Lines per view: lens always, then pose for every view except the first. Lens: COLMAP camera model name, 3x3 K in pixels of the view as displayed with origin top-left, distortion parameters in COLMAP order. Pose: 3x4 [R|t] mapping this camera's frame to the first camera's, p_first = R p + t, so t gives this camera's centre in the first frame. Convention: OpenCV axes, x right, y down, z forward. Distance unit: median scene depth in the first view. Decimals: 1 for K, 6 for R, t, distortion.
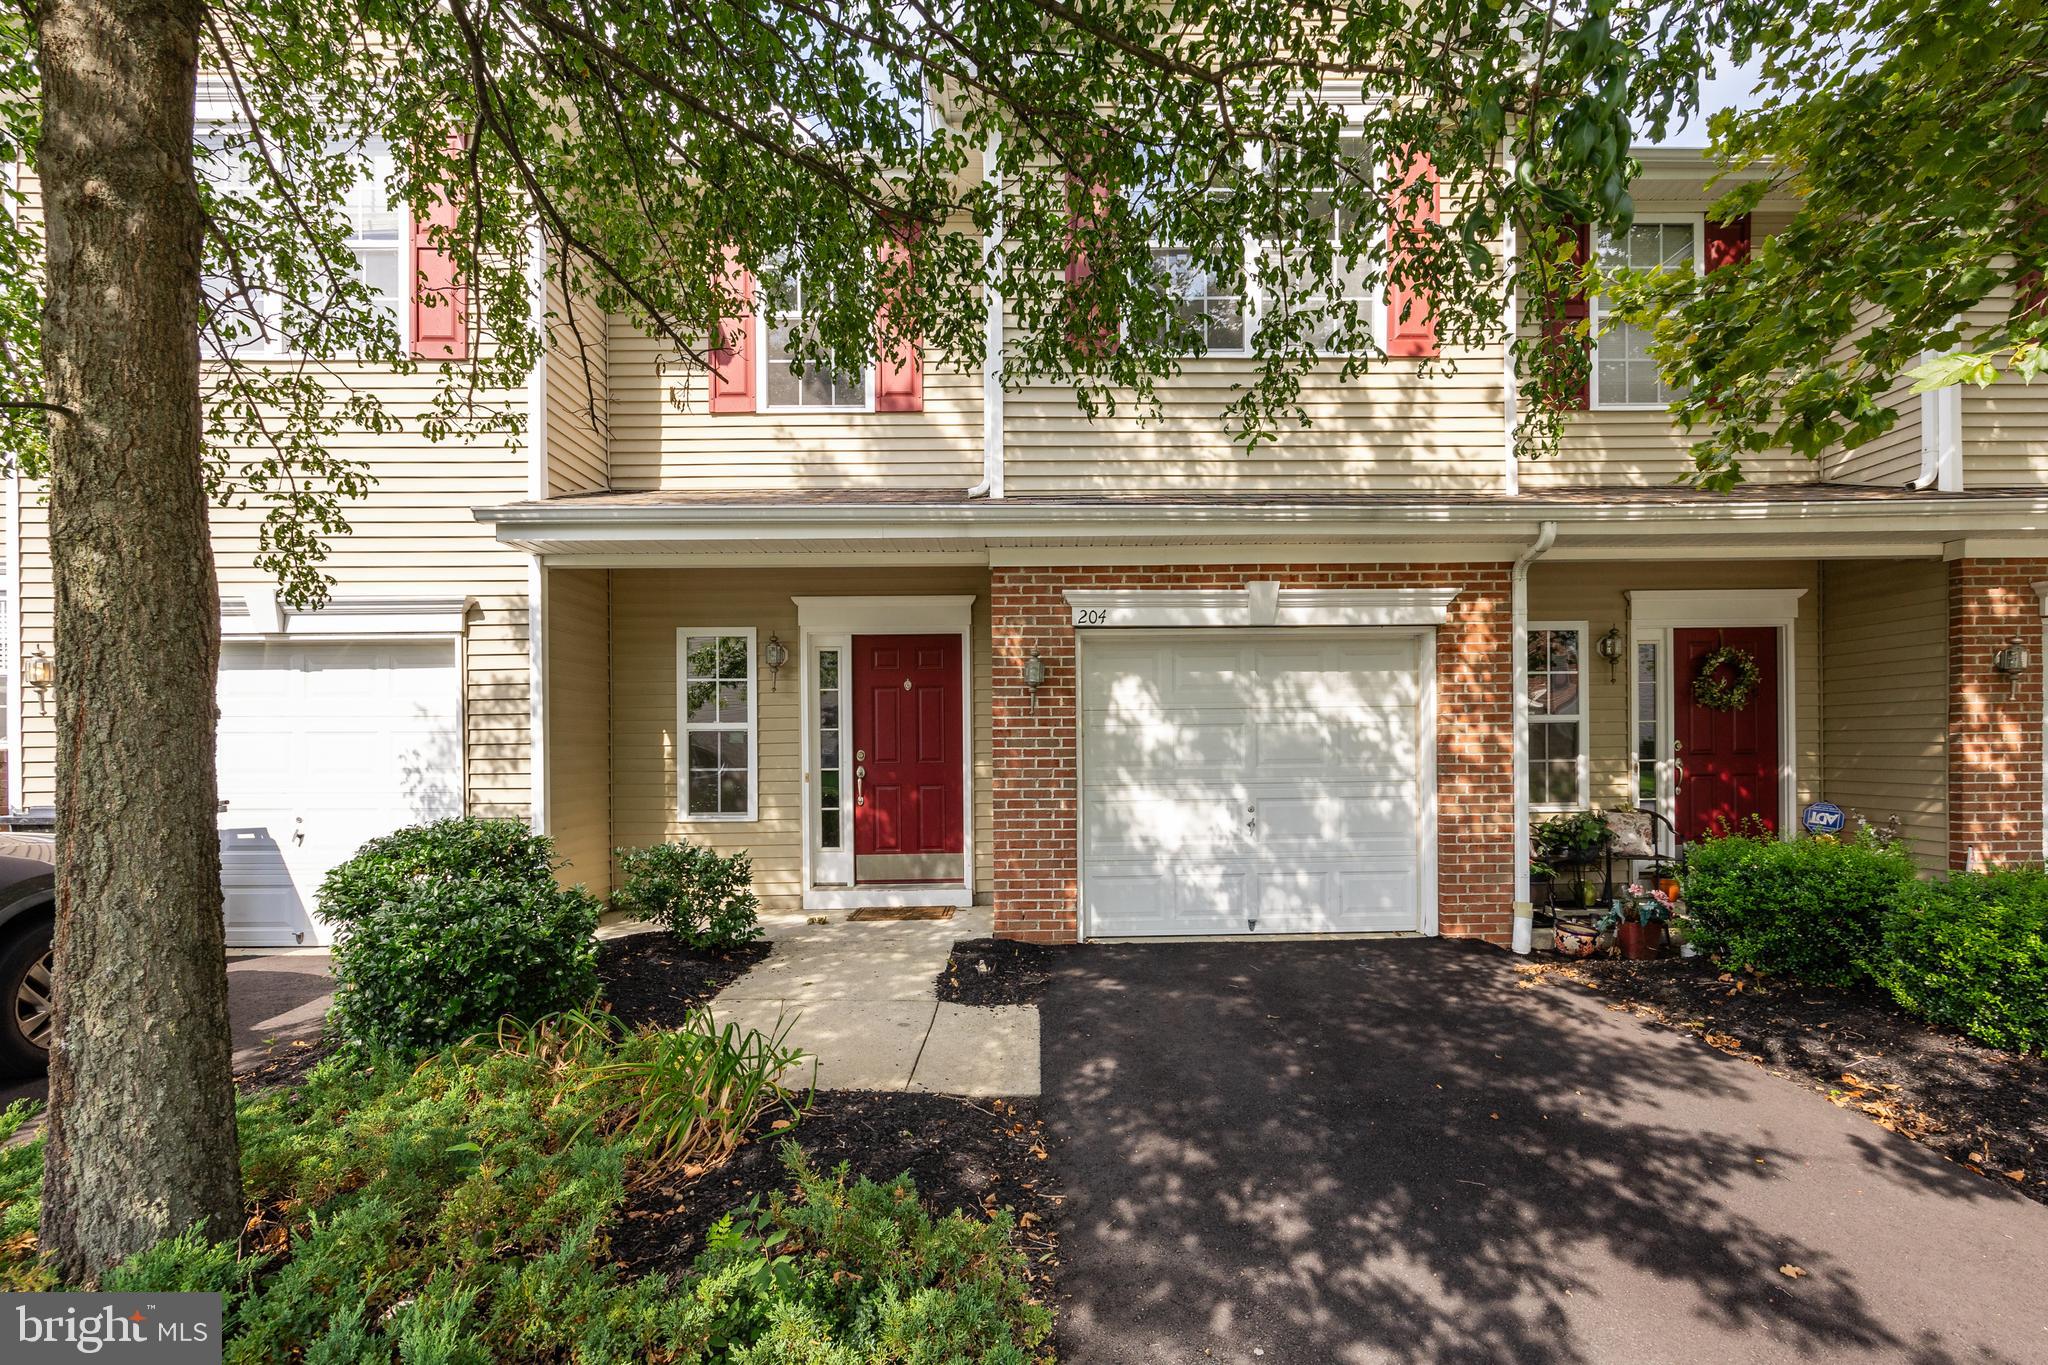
lens RADIAL K [[923.5, 0, 1027.8], [0, 923.5, 749.2], [0, 0, 1]] dist [-0.010482, -0.000134]
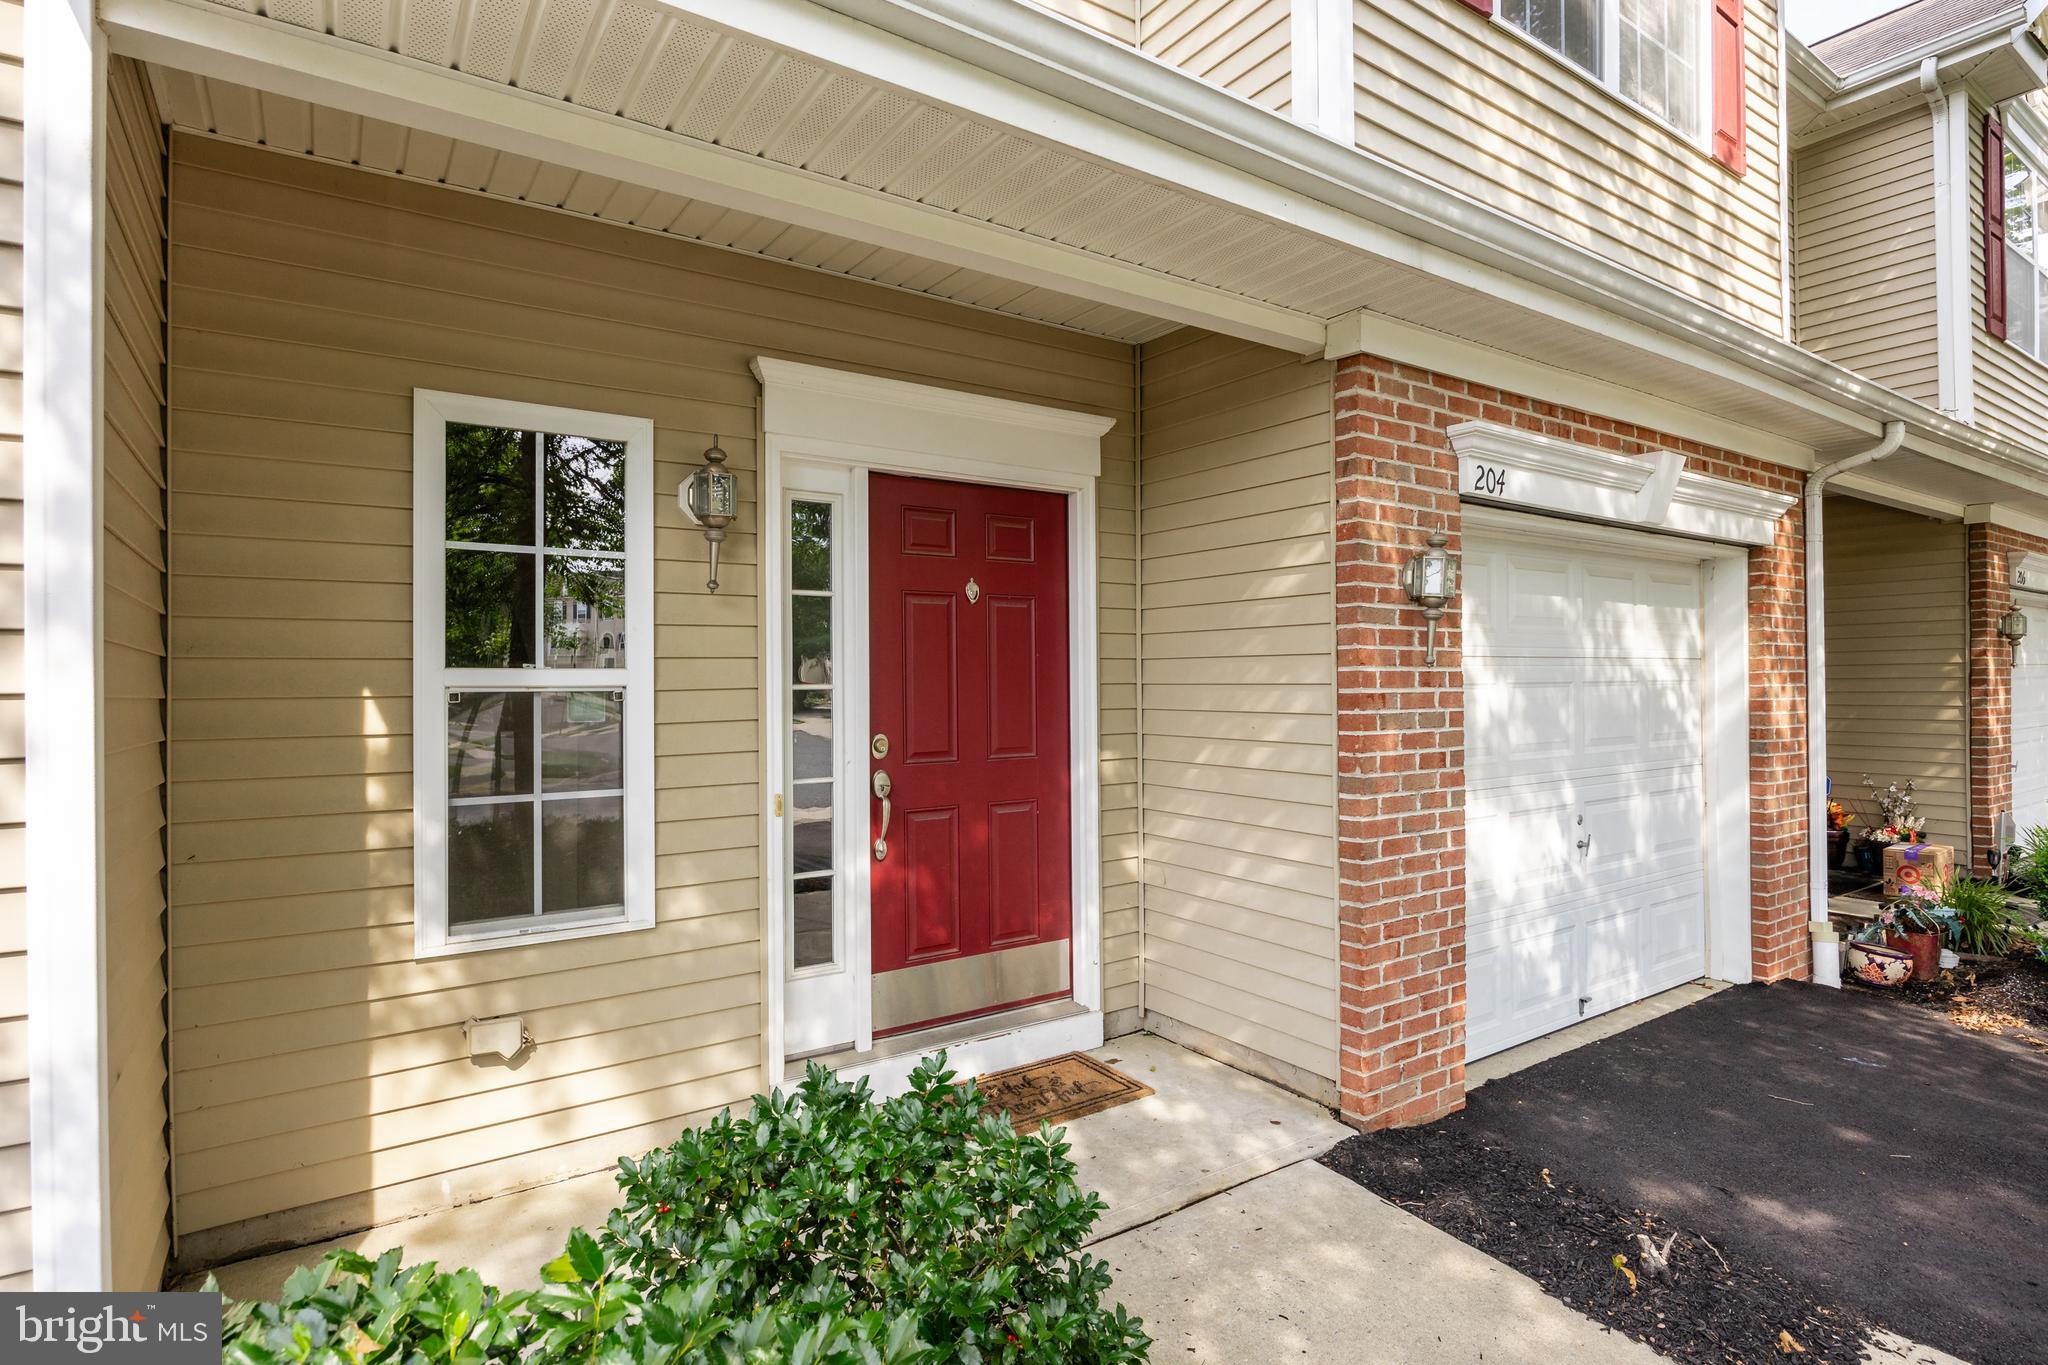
lens RADIAL K [[1052.1, 0, 1024.0], [0, 1052.1, 682.5], [0, 0, 1]] dist [-0.014695, 0.000202]
pose [[0.826600, 0.005103, 0.562766, -0.483040], [0.001221, 0.999940, -0.010860, -0.021442], [-0.562788, 0.009664, 0.826545, 0.651517]]
